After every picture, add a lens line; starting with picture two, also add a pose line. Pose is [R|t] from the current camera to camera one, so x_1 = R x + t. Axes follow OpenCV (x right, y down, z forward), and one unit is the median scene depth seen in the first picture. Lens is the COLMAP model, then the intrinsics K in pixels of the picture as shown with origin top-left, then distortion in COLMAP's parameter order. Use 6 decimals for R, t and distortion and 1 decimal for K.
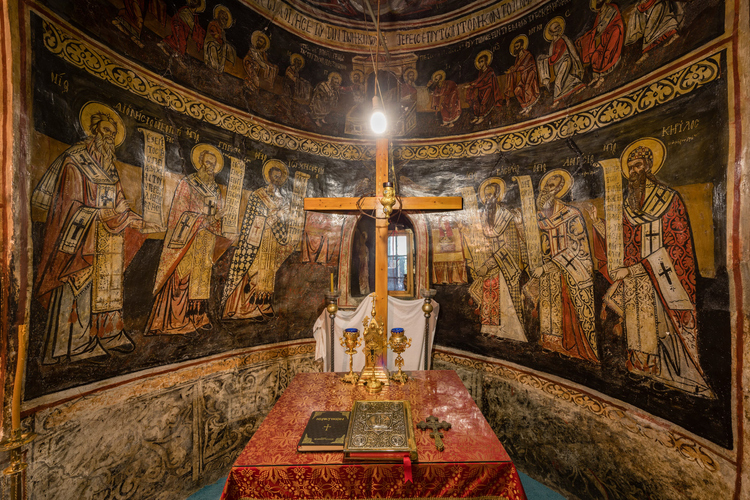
lens RADIAL K [[323.2, 0, 376.8], [0, 323.2, 255.4], [0, 0, 1]] dist [0.000031, 0.000001]
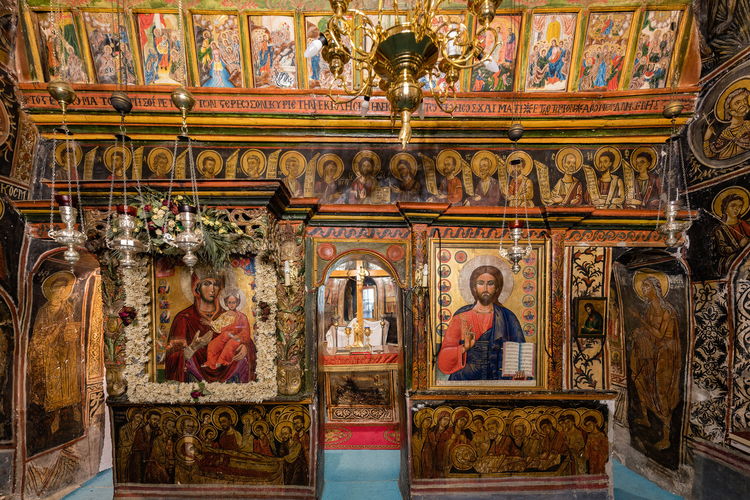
lens RADIAL K [[311.8, 0, 388.4], [0, 311.8, 312.6], [0, 0, 1]] dist [0.004836, -0.001886]
pose [[0.993880, -0.018121, 0.108972, -0.021862], [0.017086, 0.999800, 0.010427, 0.069837], [-0.109139, -0.008501, 0.993990, -0.960405]]
